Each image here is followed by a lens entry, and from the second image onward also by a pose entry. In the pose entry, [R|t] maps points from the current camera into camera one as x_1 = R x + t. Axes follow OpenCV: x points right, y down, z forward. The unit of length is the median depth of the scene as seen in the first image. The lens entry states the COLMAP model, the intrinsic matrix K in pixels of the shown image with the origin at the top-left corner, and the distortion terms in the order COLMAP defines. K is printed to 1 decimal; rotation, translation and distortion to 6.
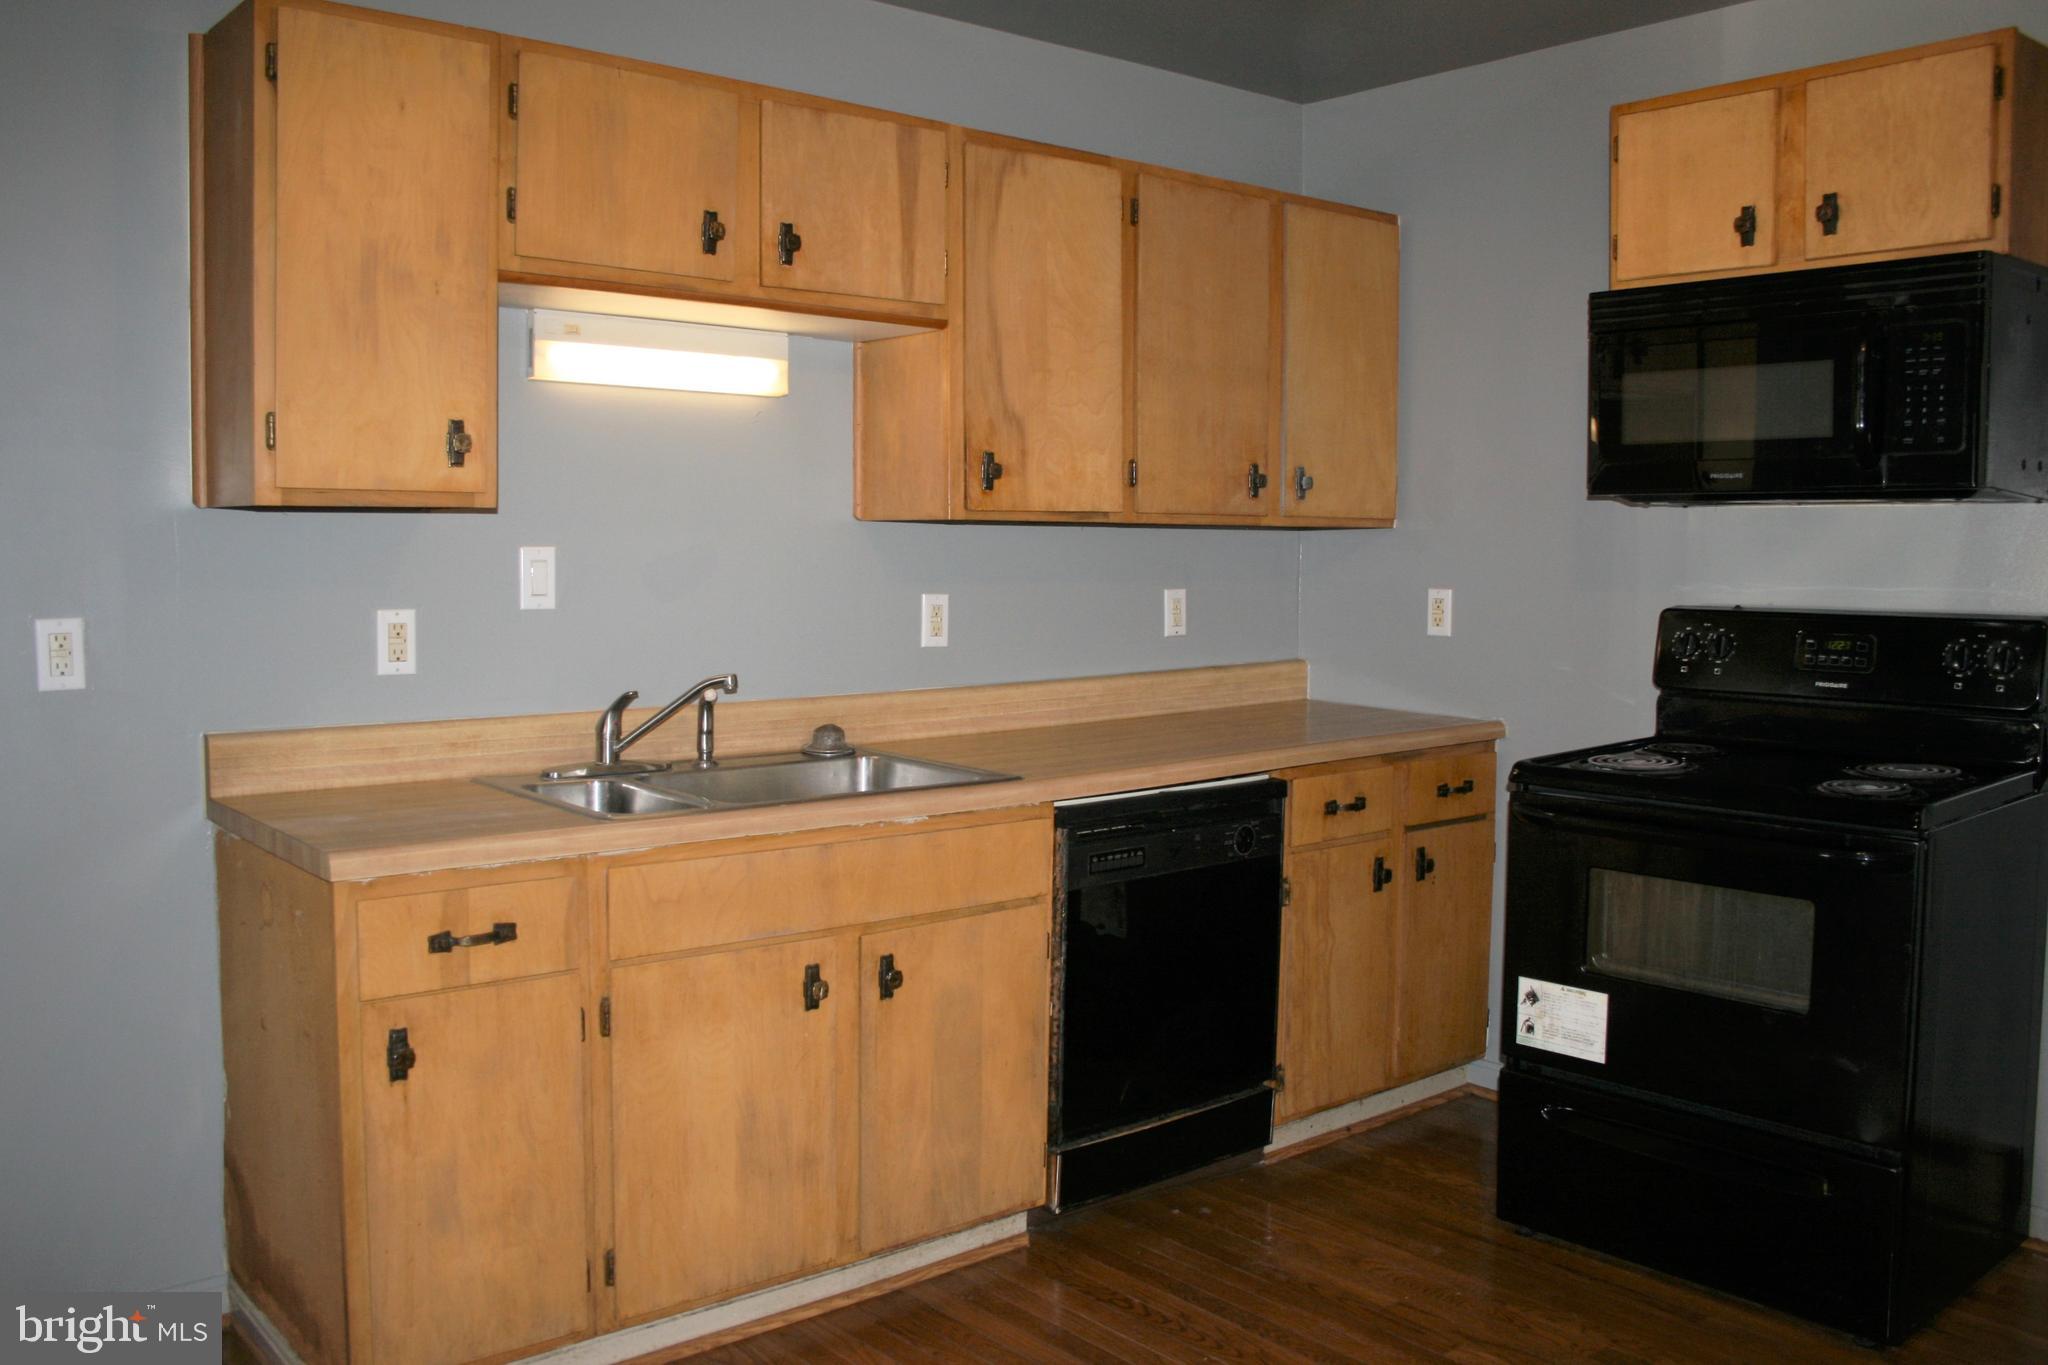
lens RADIAL K [[1815.9, 0, 1024.0], [0, 1815.9, 682.5], [0, 0, 1]] dist [-0.087826, 0.141468]
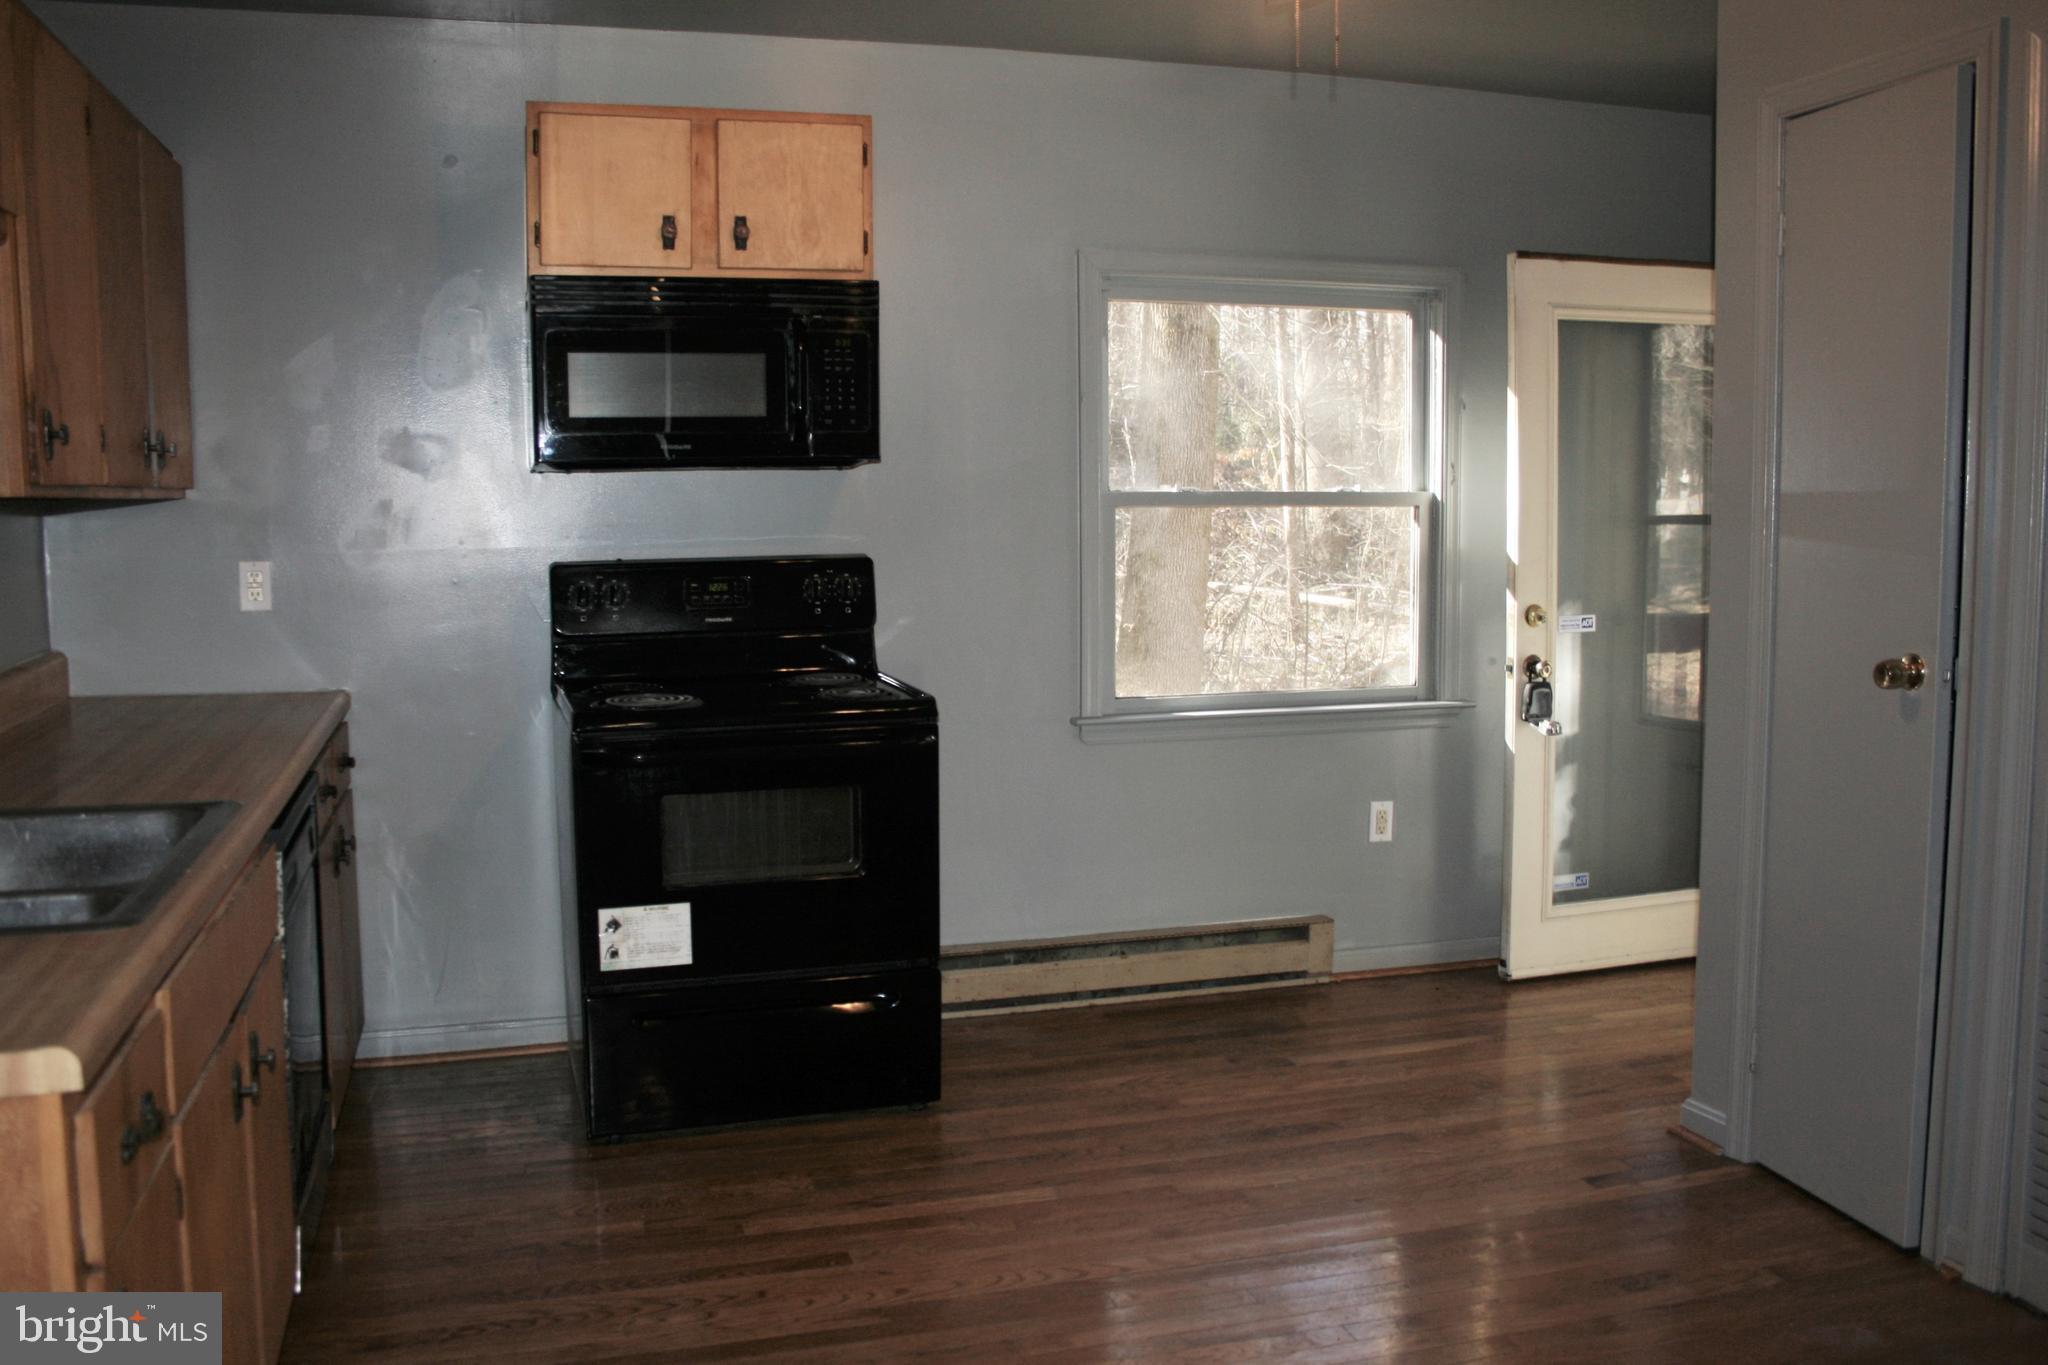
lens RADIAL K [[1815.9, 0, 1024.0], [0, 1815.9, 682.5], [0, 0, 1]] dist [-0.087826, 0.141468]
pose [[0.431455, -0.107448, 0.895713, -0.594318], [0.082473, 0.993422, 0.079443, -0.039147], [-0.898357, 0.039596, 0.437478, 0.300260]]
